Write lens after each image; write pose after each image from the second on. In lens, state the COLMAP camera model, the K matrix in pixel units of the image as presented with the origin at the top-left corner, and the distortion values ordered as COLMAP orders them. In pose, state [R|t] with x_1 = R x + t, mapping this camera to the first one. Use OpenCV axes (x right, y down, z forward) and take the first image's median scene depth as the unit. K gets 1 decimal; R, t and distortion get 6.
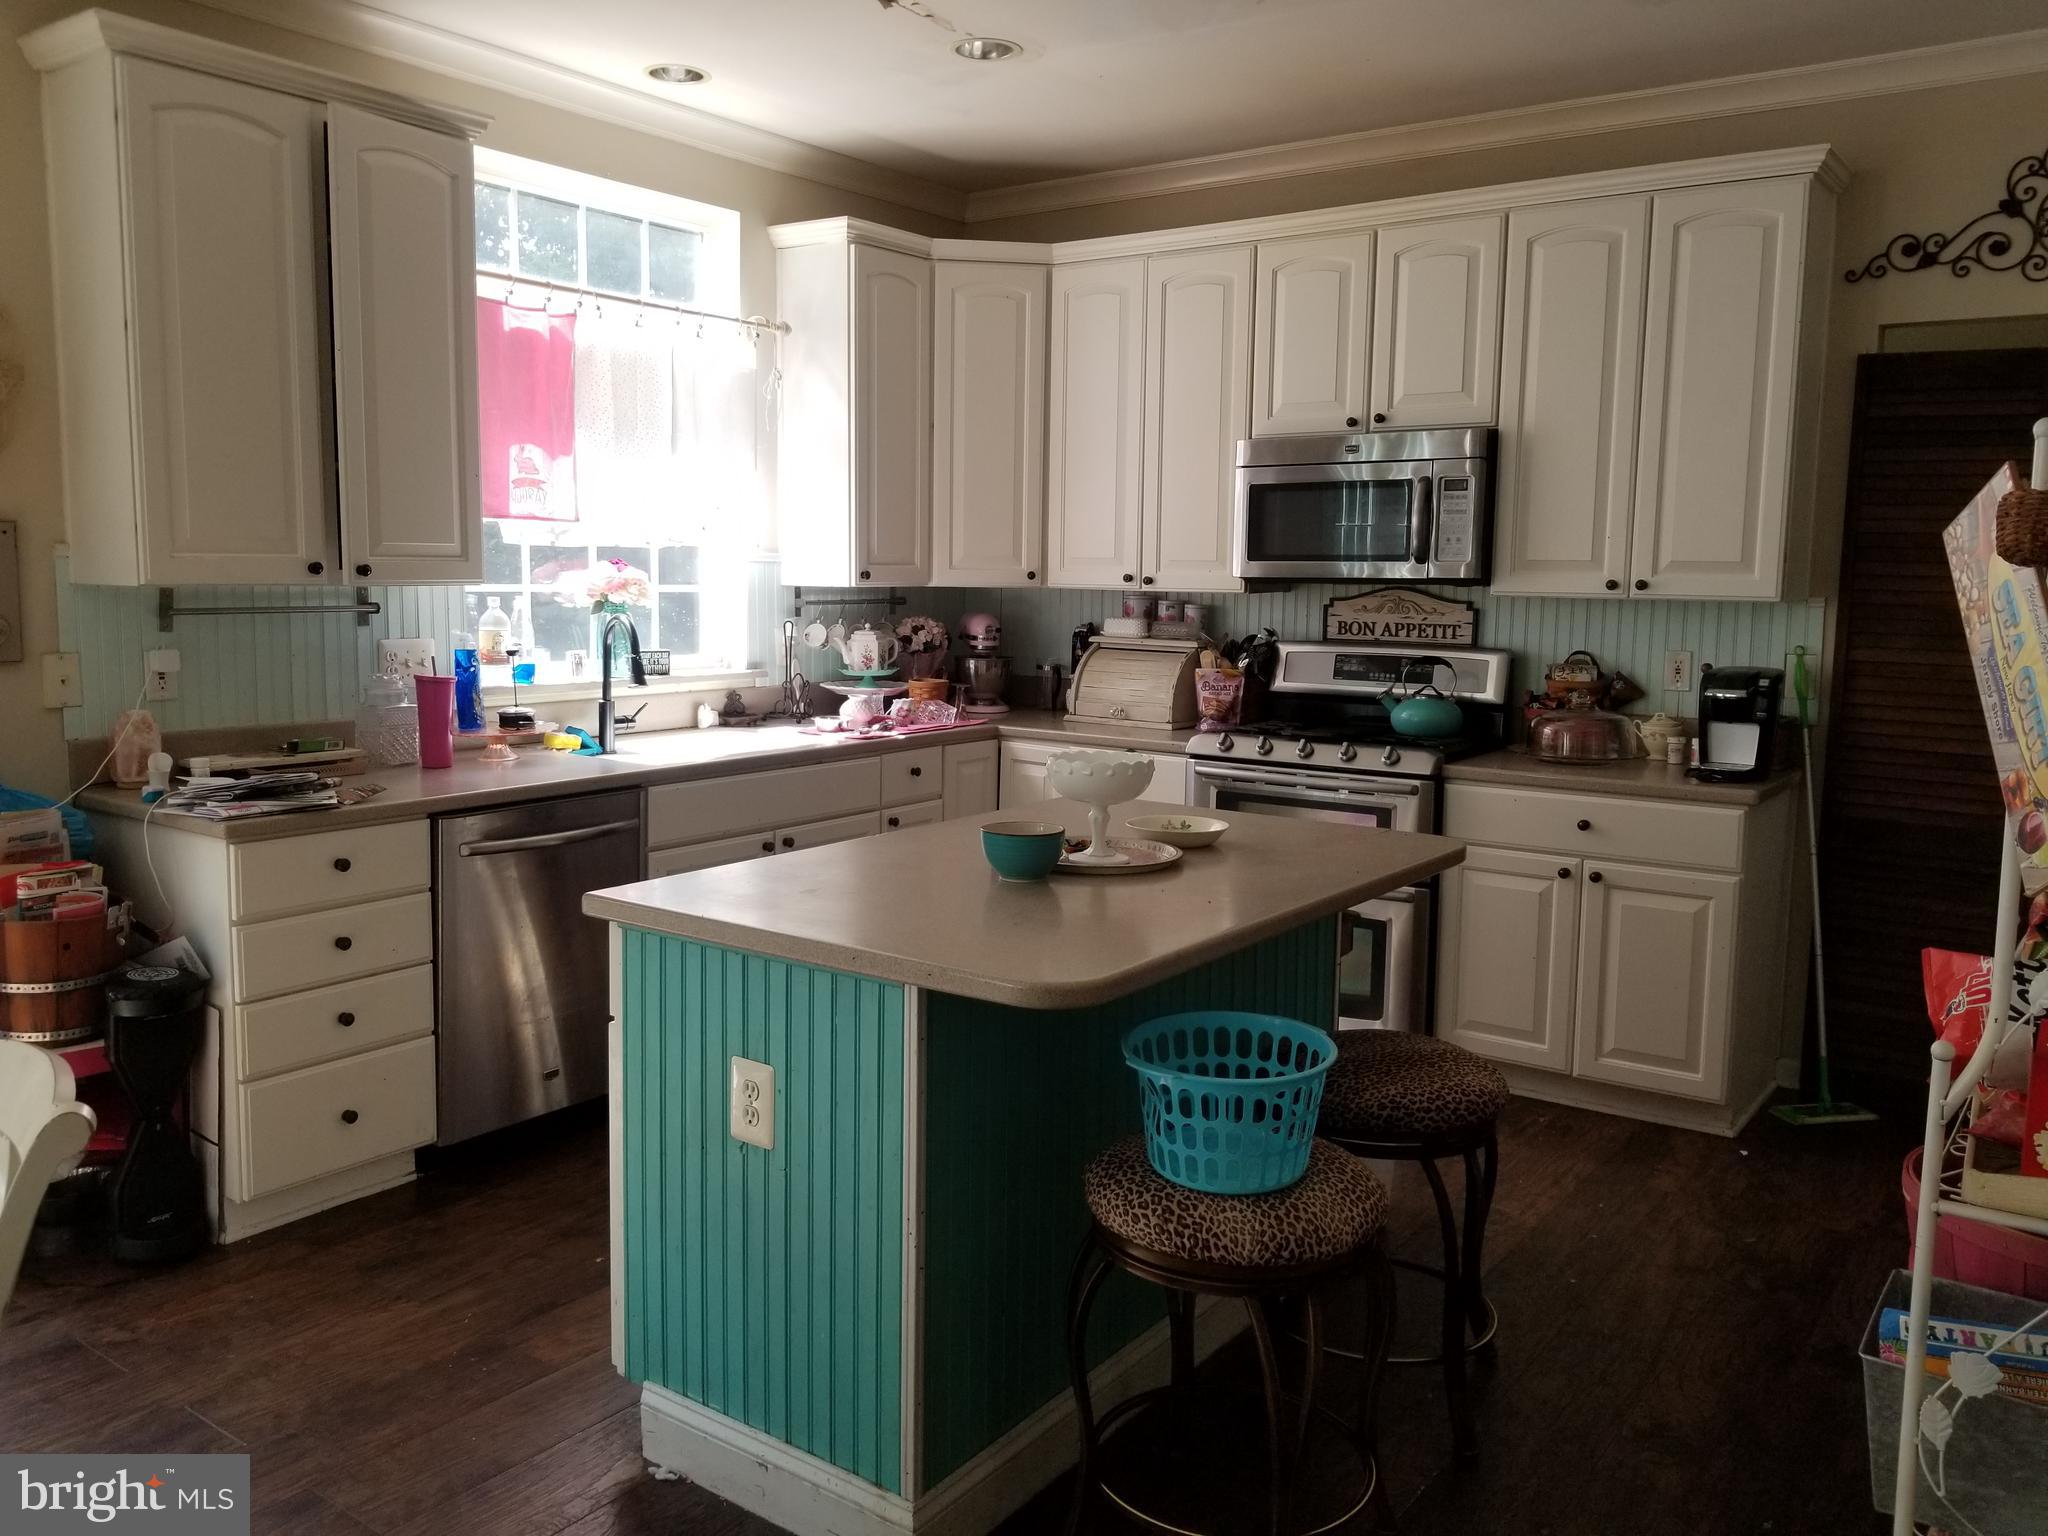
lens RADIAL K [[1624.4, 0, 1010.0], [0, 1624.4, 776.0], [0, 0, 1]] dist [0.017792, -0.047496]
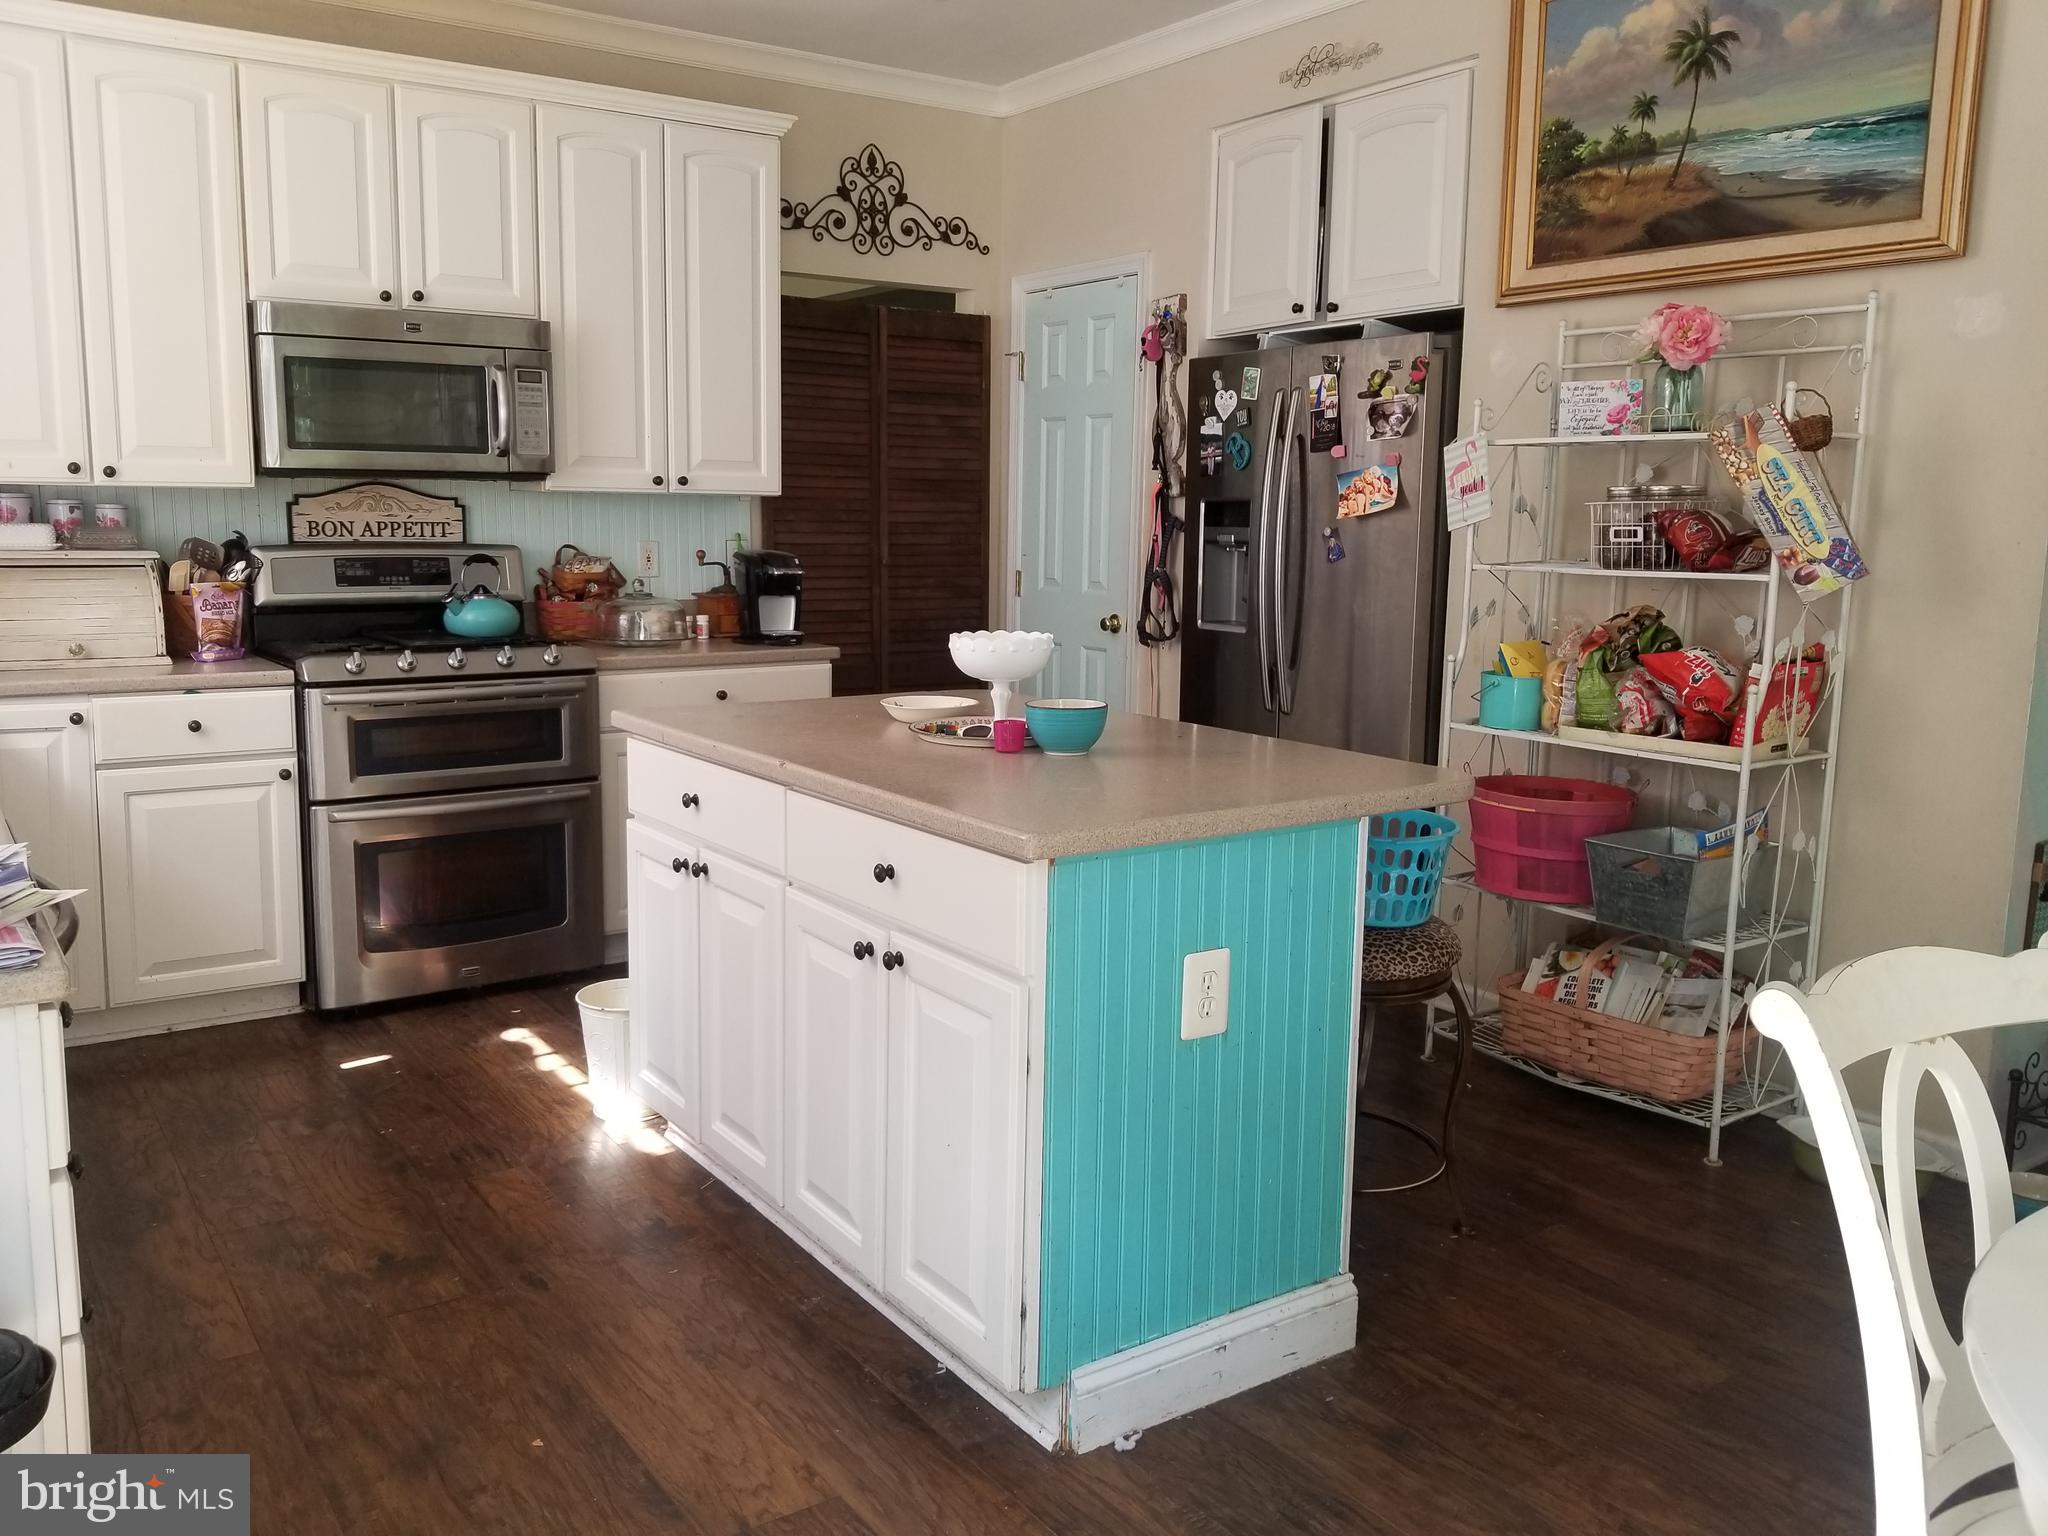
lens RADIAL K [[1624.4, 0, 1014.4], [0, 1624.4, 750.9], [0, 0, 1]] dist [0.017792, -0.047496]
pose [[0.319226, -0.147774, 0.936086, -0.591724], [0.112997, 0.986656, 0.117223, -0.038442], [-0.940918, 0.068354, 0.331665, 0.420382]]
